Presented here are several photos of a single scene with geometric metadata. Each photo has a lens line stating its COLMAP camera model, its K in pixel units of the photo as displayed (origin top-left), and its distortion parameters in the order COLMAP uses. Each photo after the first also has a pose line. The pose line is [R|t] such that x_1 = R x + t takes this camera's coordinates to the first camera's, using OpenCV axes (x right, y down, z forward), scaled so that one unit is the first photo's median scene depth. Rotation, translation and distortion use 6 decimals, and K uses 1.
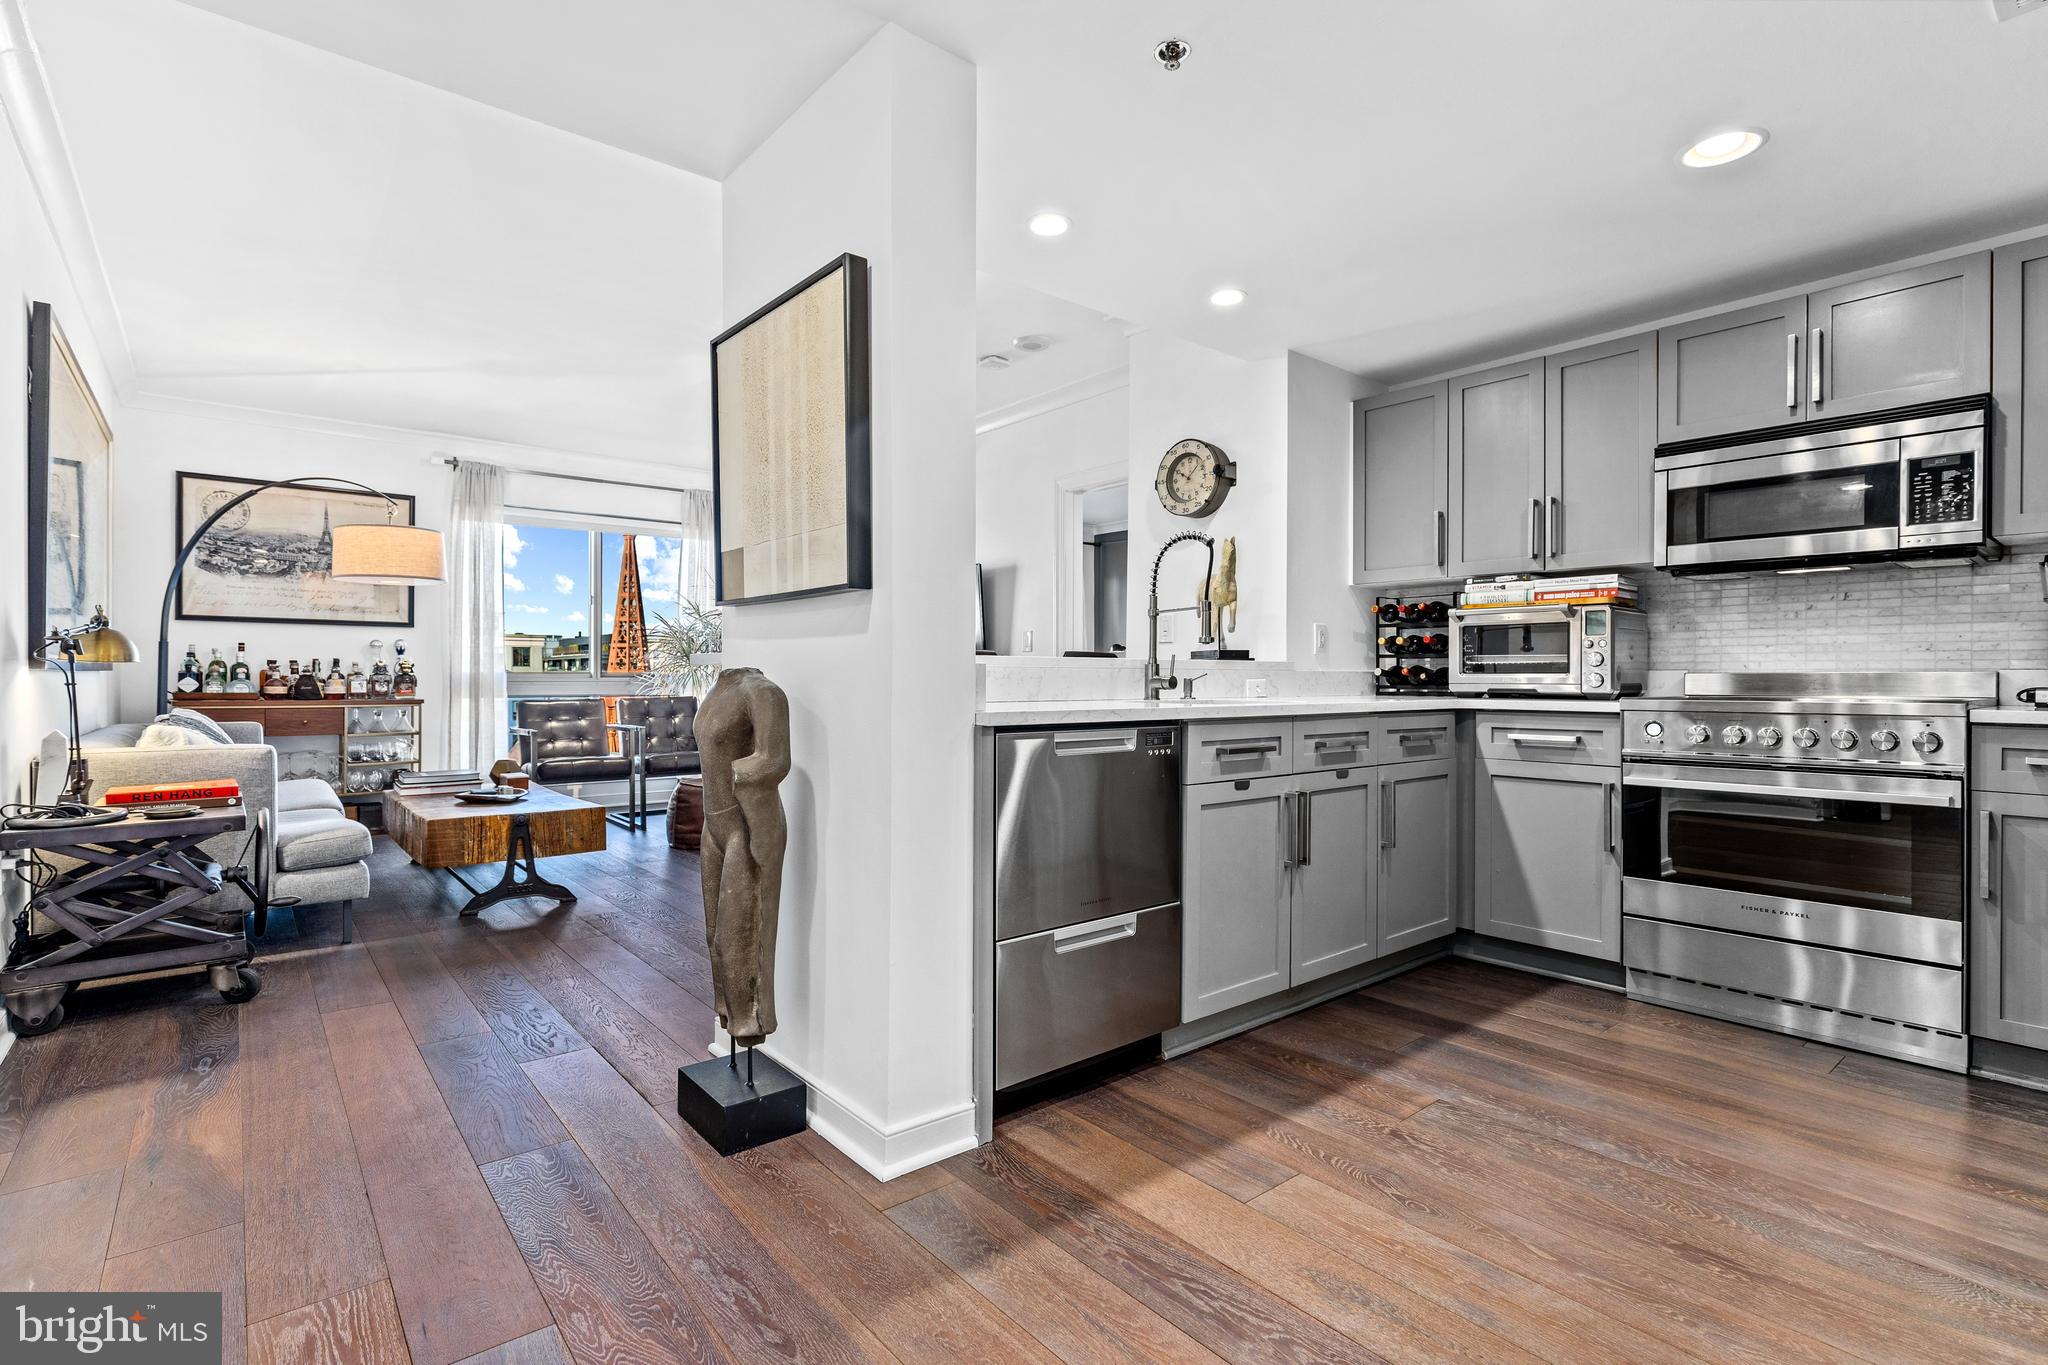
lens RADIAL K [[972.3, 0, 1013.2], [0, 972.3, 683.8], [0, 0, 1]] dist [-0.004265, -0.000432]
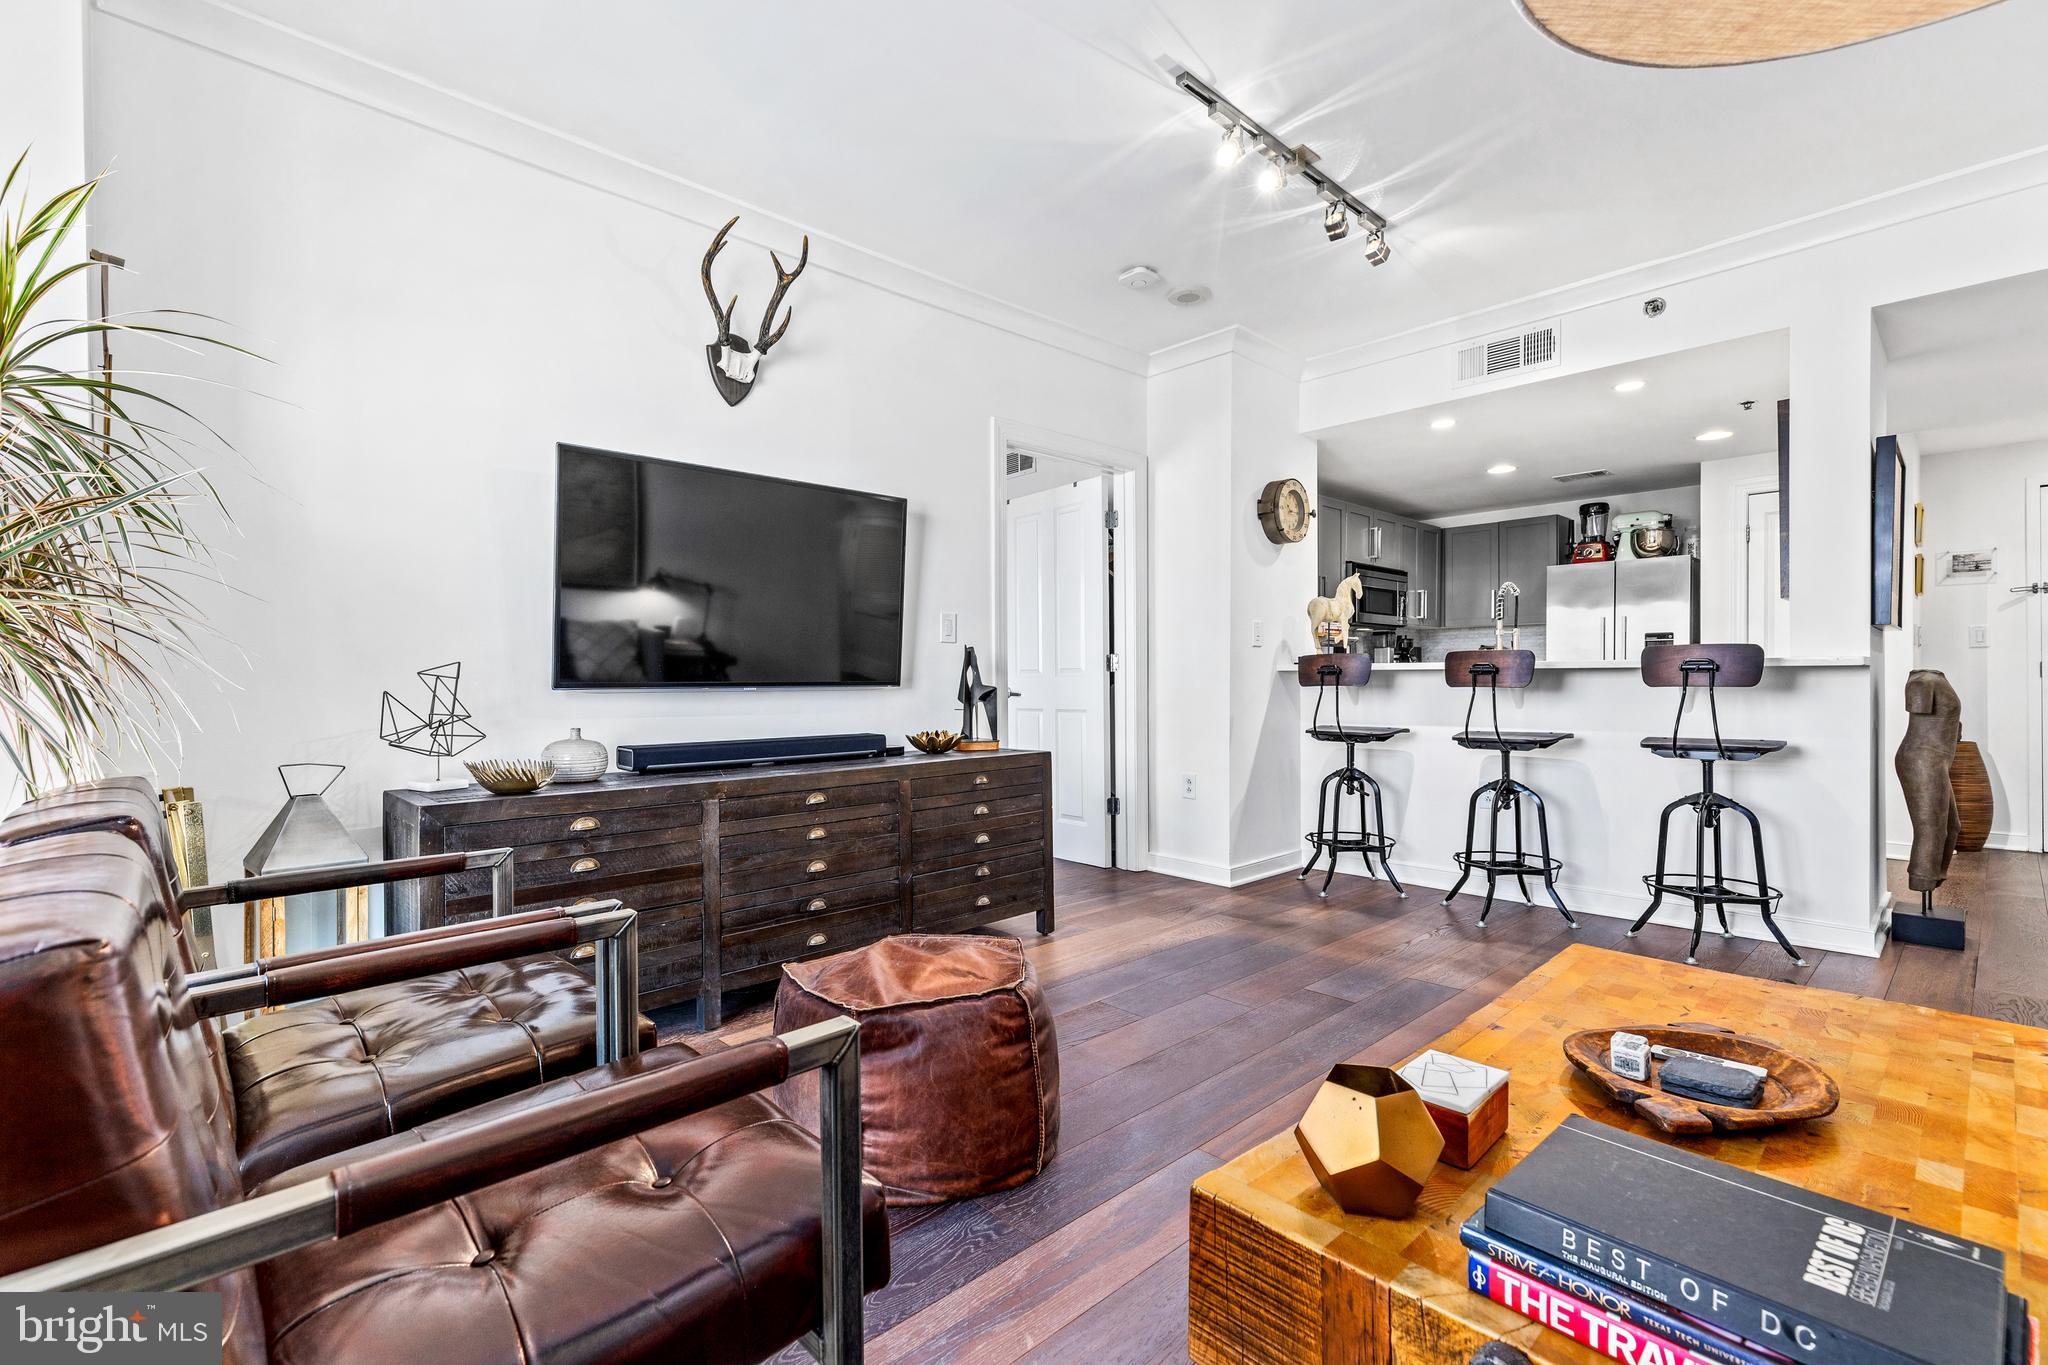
lens RADIAL K [[932.5, 0, 1010.0], [0, 932.5, 676.4], [0, 0, 1]] dist [0.002562, 0.000243]
pose [[-0.071281, -0.002985, 0.997452, -1.241042], [0.011526, 0.999926, 0.003816, -0.021332], [-0.997390, 0.011768, -0.071241, 1.878442]]
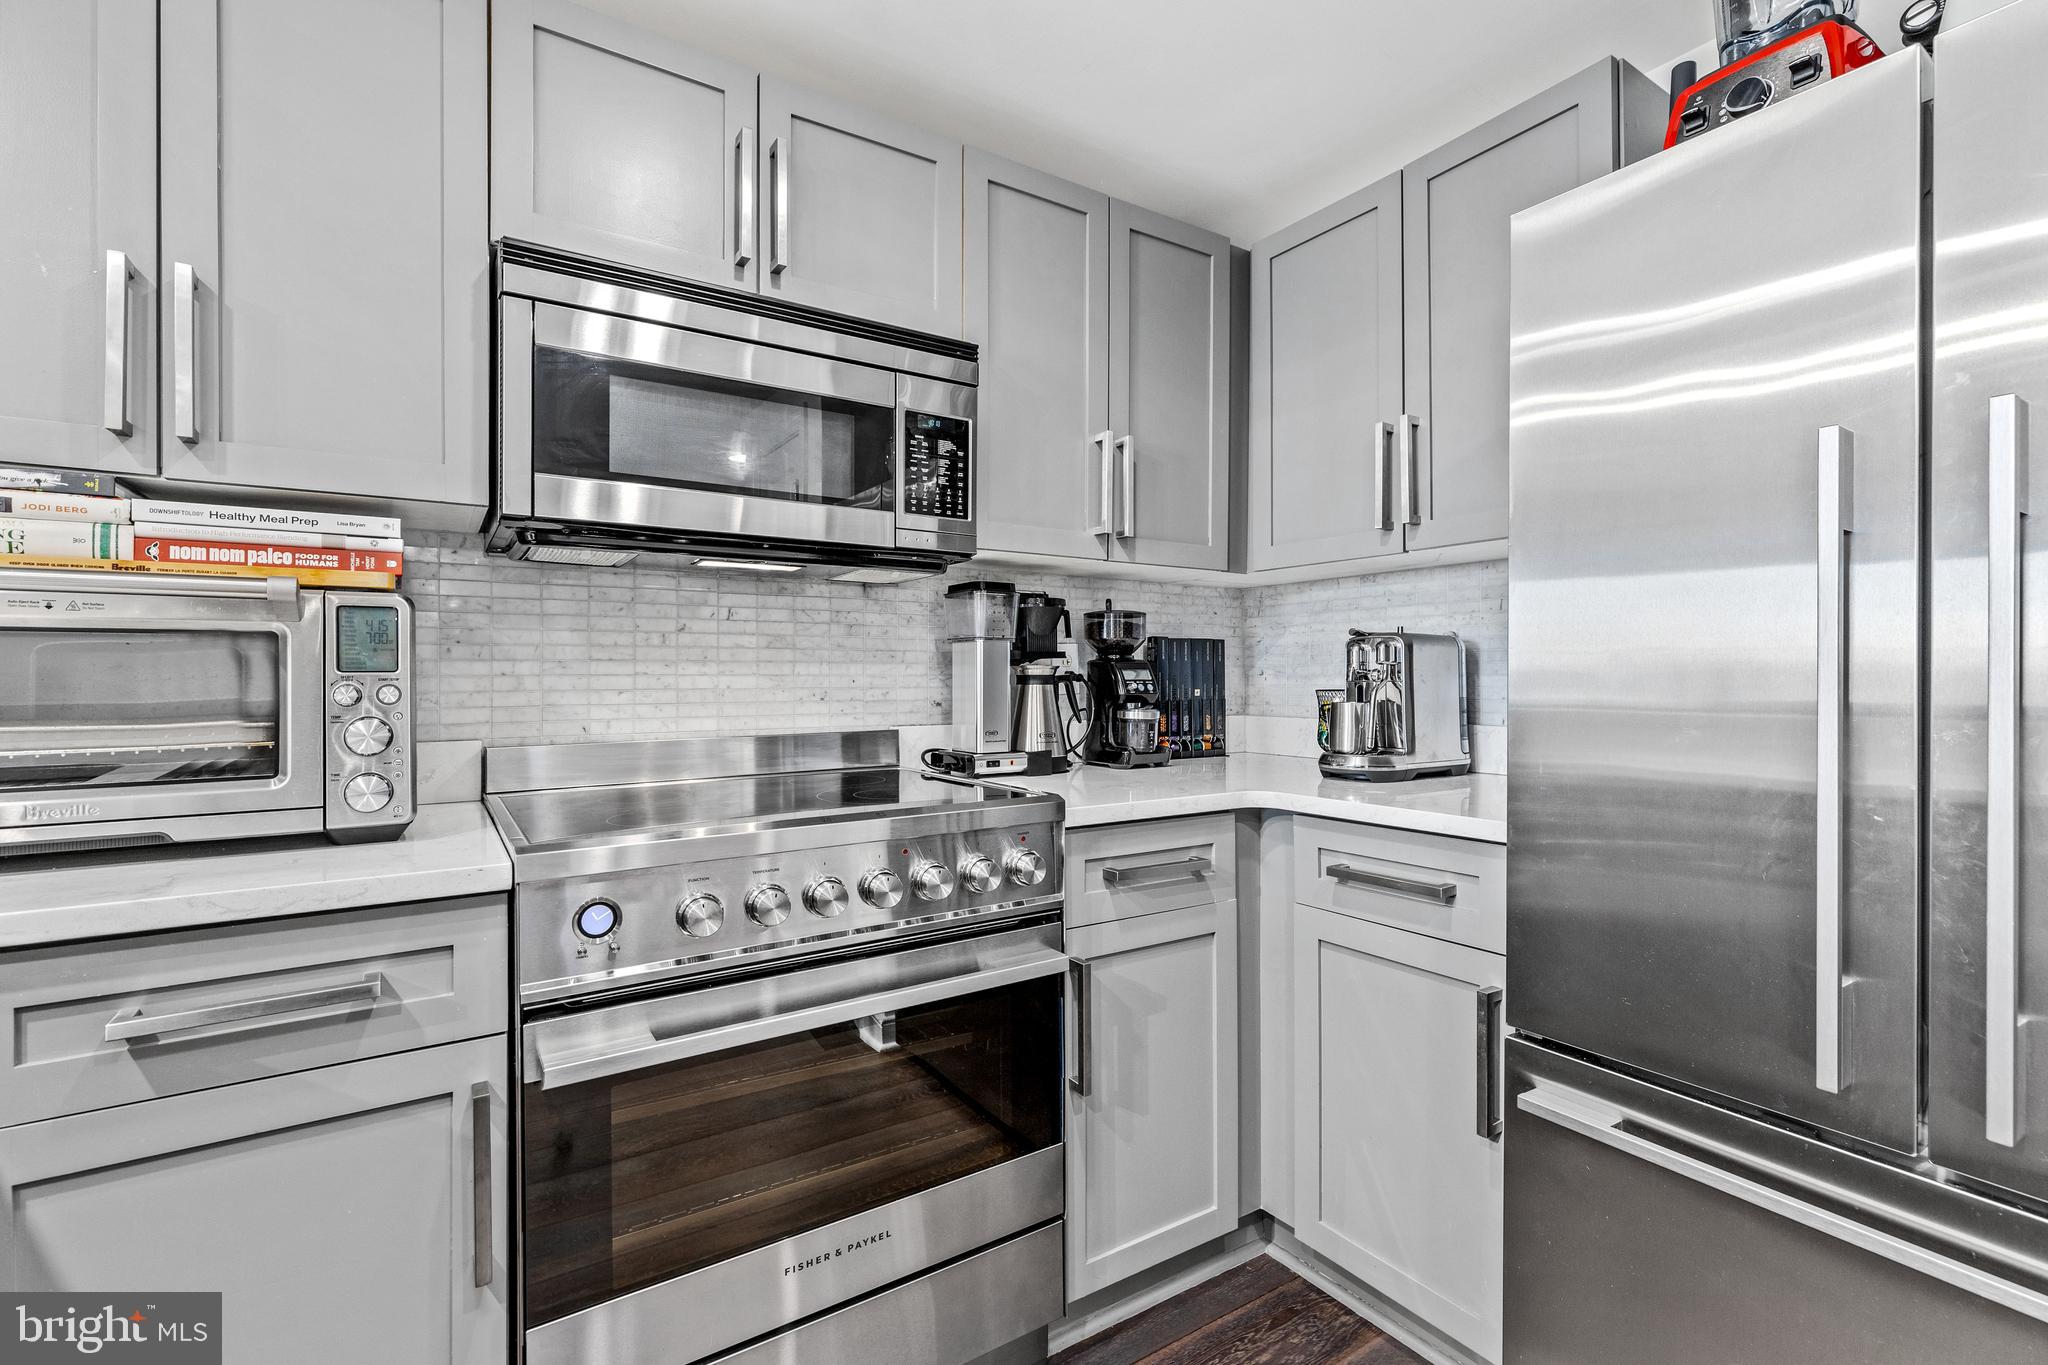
lens RADIAL K [[932.5, 0, 1020.3], [0, 932.5, 668.5], [0, 0, 1]] dist [0.002562, 0.000243]
pose [[0.105641, 0.005399, 0.994390, 0.278730], [0.009876, 0.999930, -0.006478, -0.048389], [-0.994355, 0.010505, 0.105580, 0.735965]]
